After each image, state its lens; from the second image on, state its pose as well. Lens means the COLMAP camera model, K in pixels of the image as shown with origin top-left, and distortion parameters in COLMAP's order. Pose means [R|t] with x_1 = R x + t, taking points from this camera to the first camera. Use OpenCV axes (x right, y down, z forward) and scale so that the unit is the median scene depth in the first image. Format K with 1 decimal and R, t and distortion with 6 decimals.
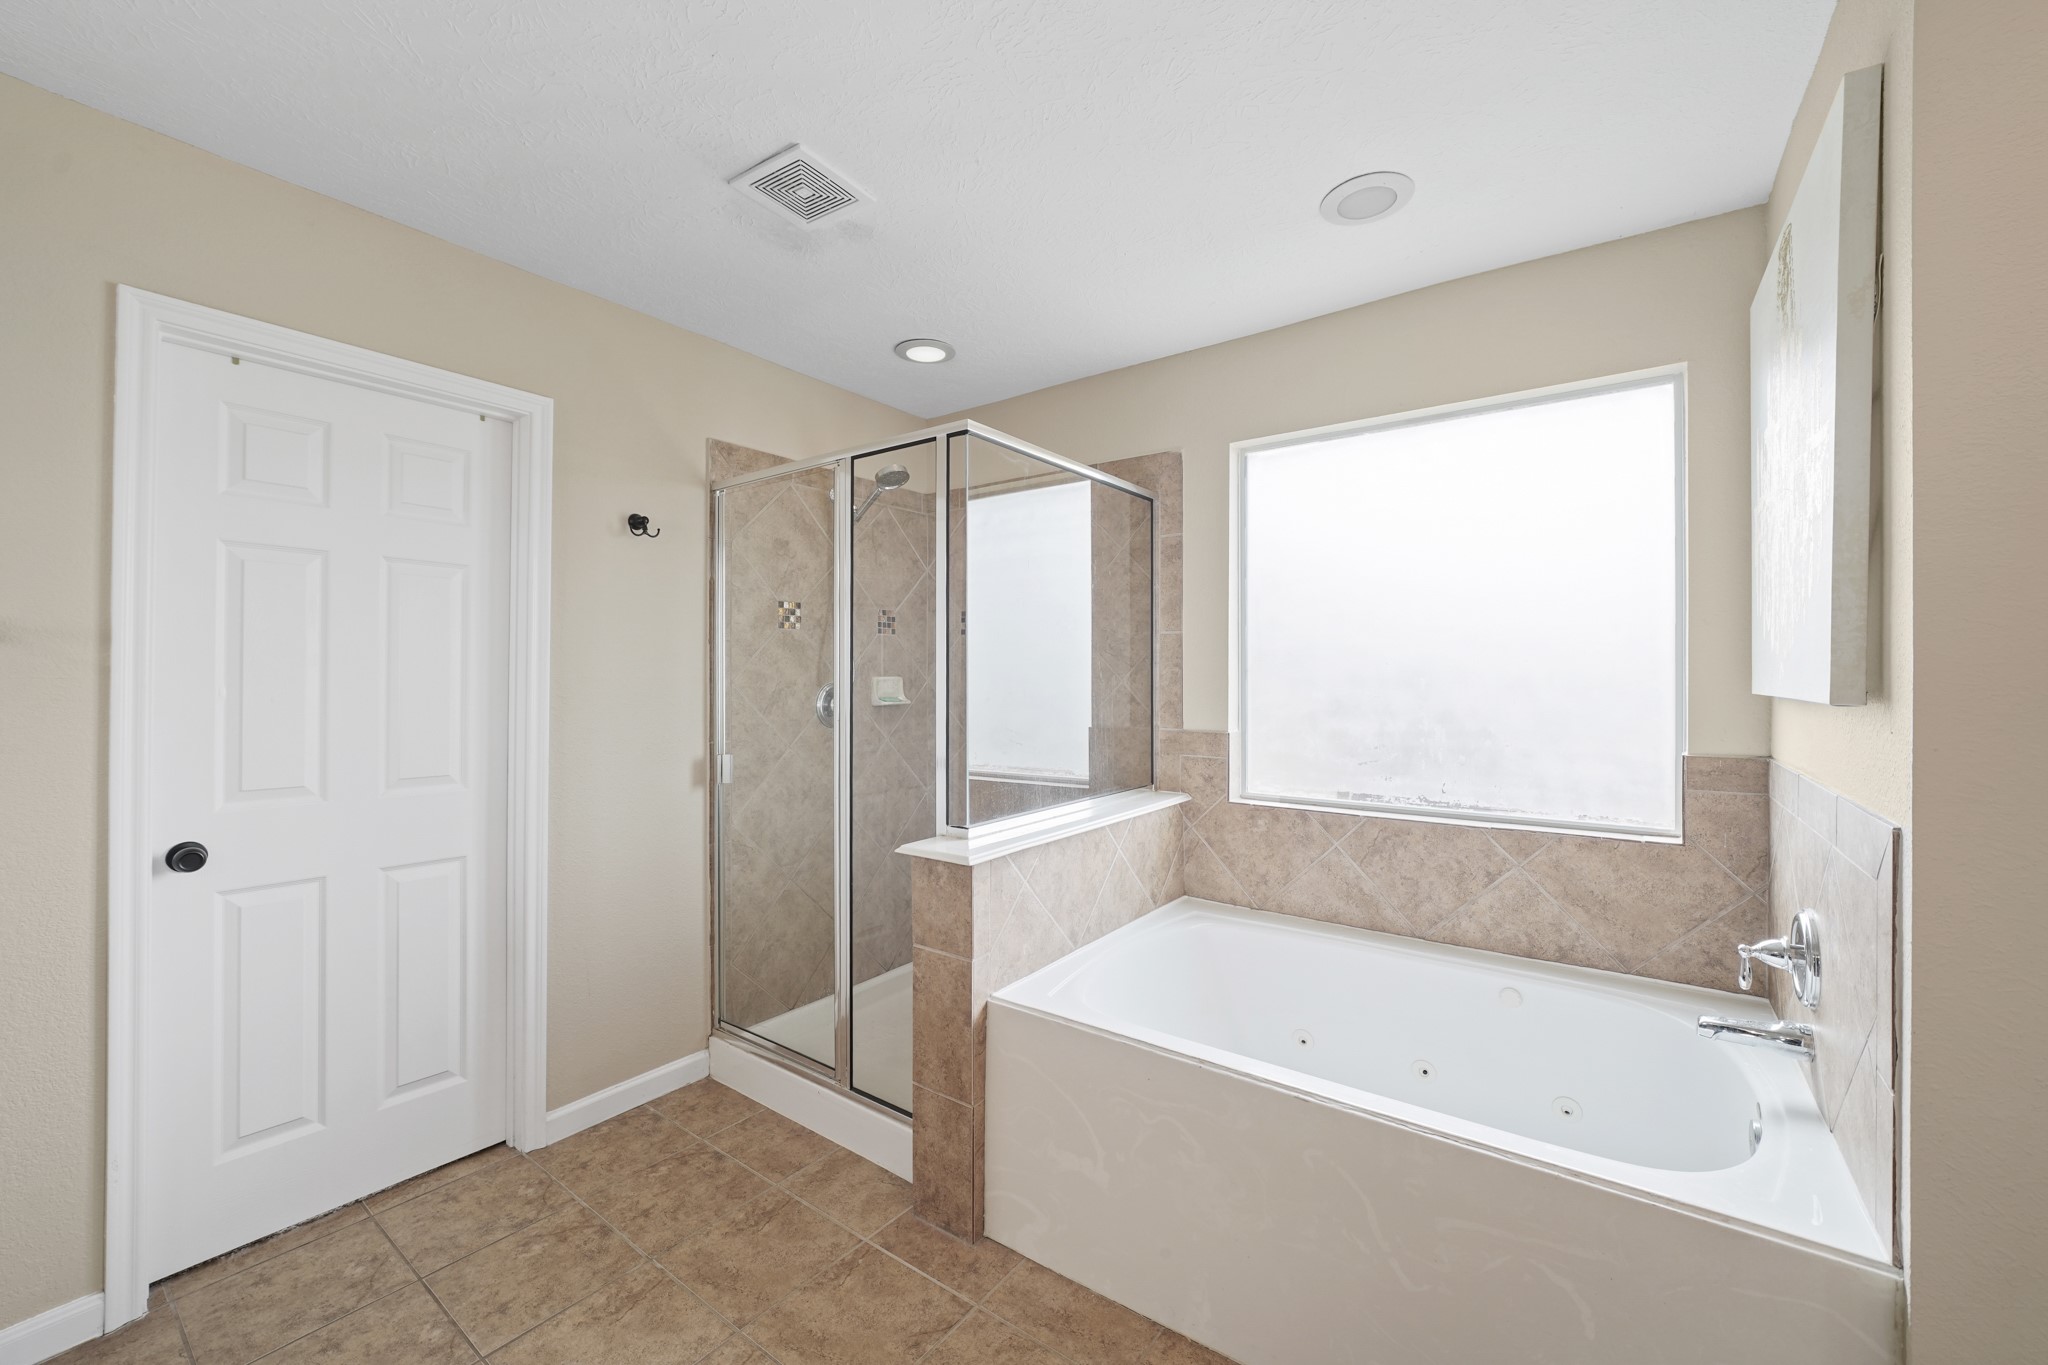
lens RADIAL K [[801.3, 0, 1027.8], [0, 801.3, 678.5], [0, 0, 1]] dist [0.001379, 0.000837]
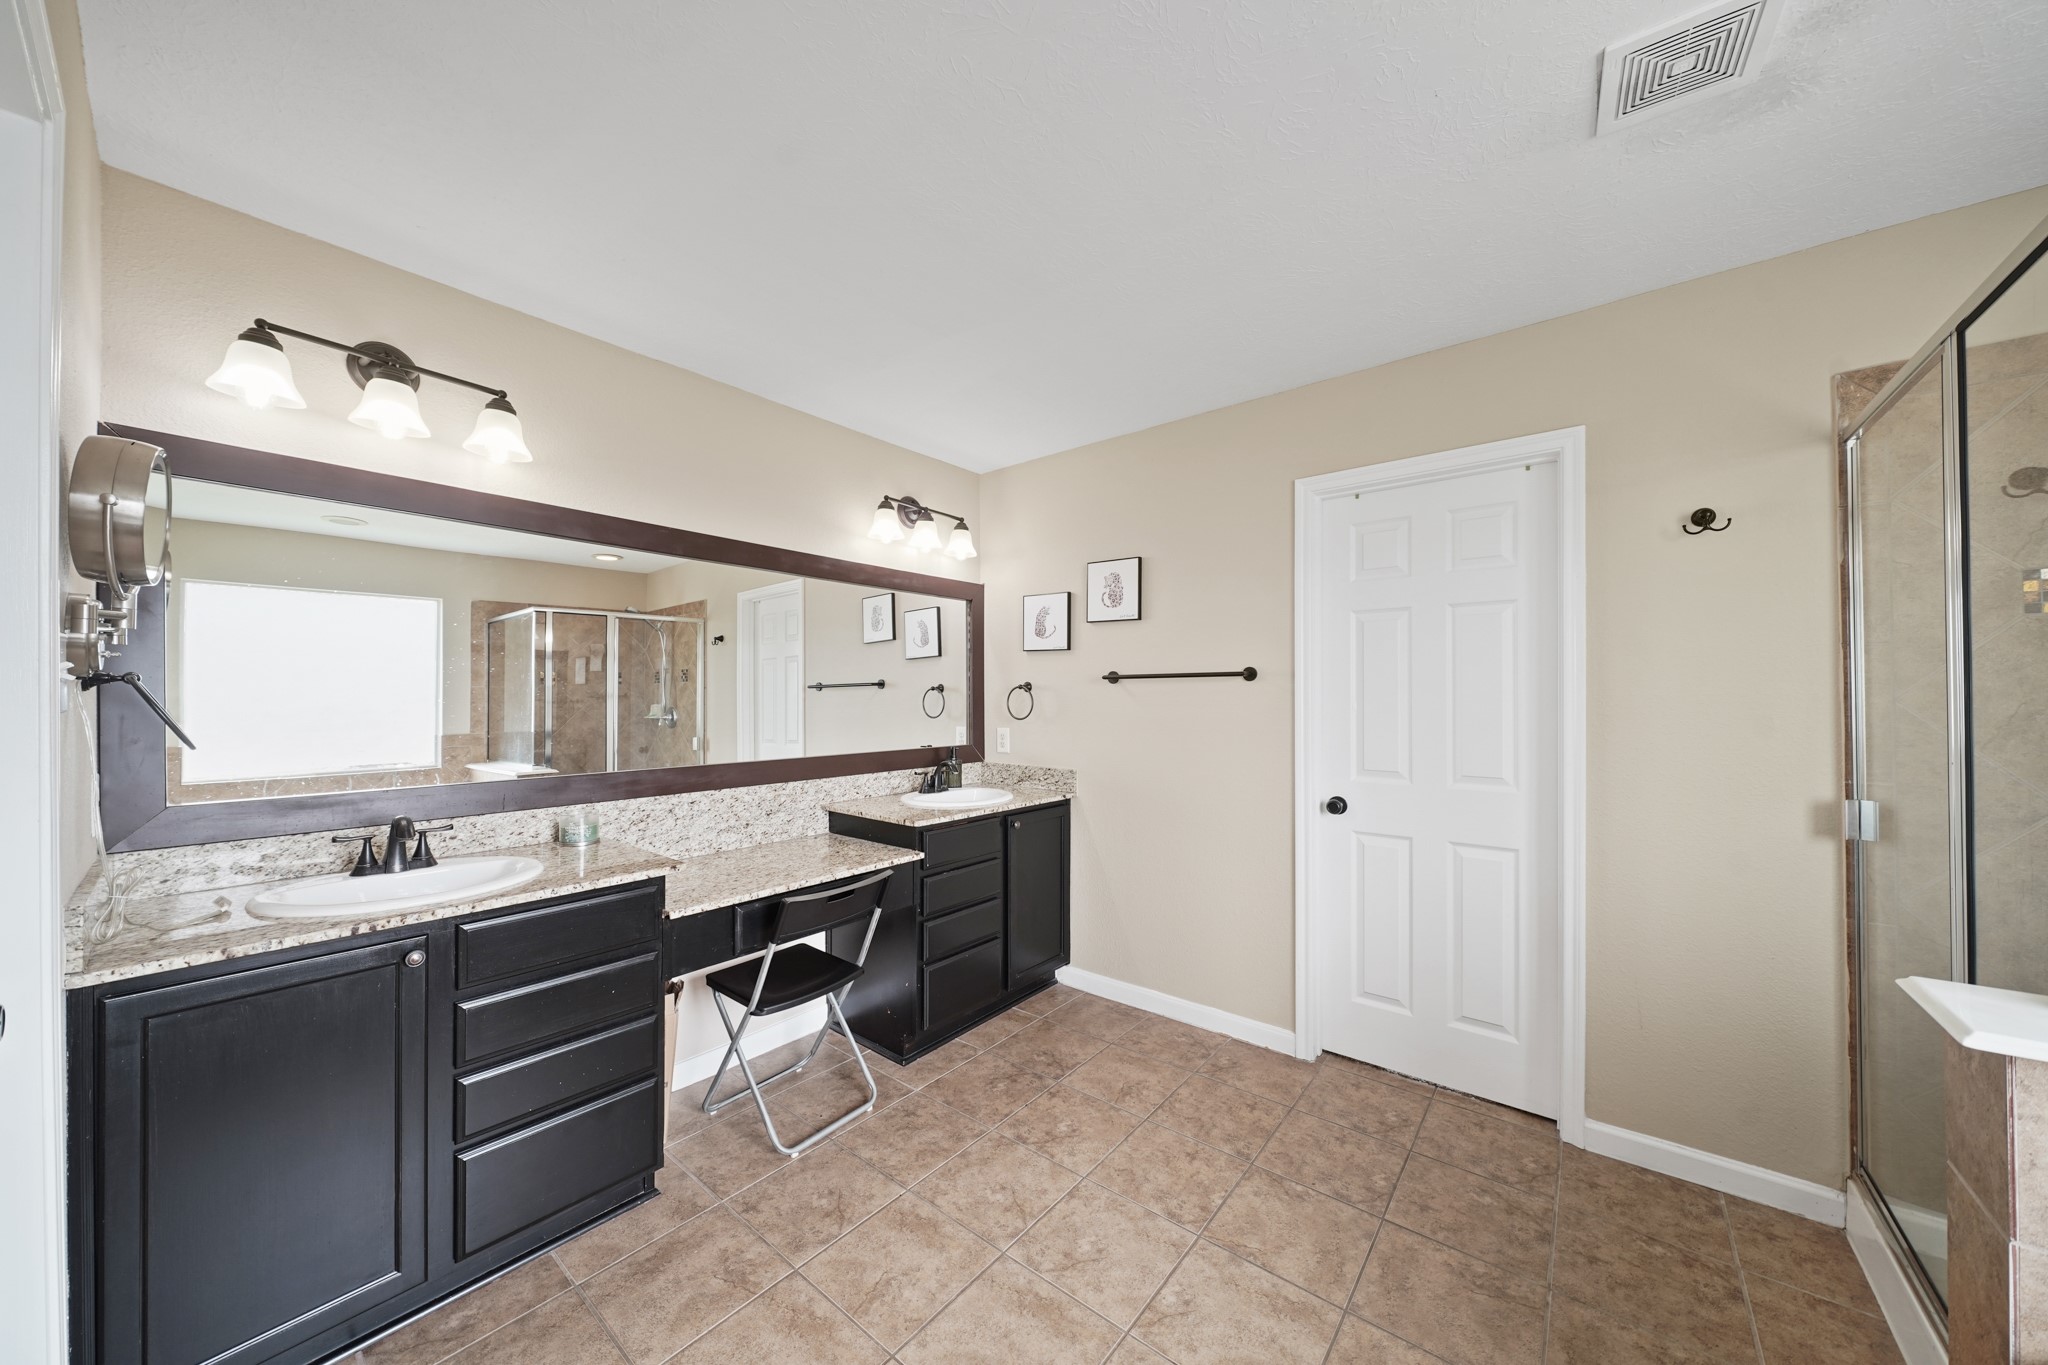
lens RADIAL K [[703.6, 0, 1026.4], [0, 703.6, 693.8], [0, 0, 1]] dist [-0.001115, -0.000325]
pose [[-0.027870, -0.008106, -0.999579, 0.367722], [0.004069, 0.999958, -0.008222, 0.000913], [0.999603, -0.004296, -0.027836, 0.346443]]
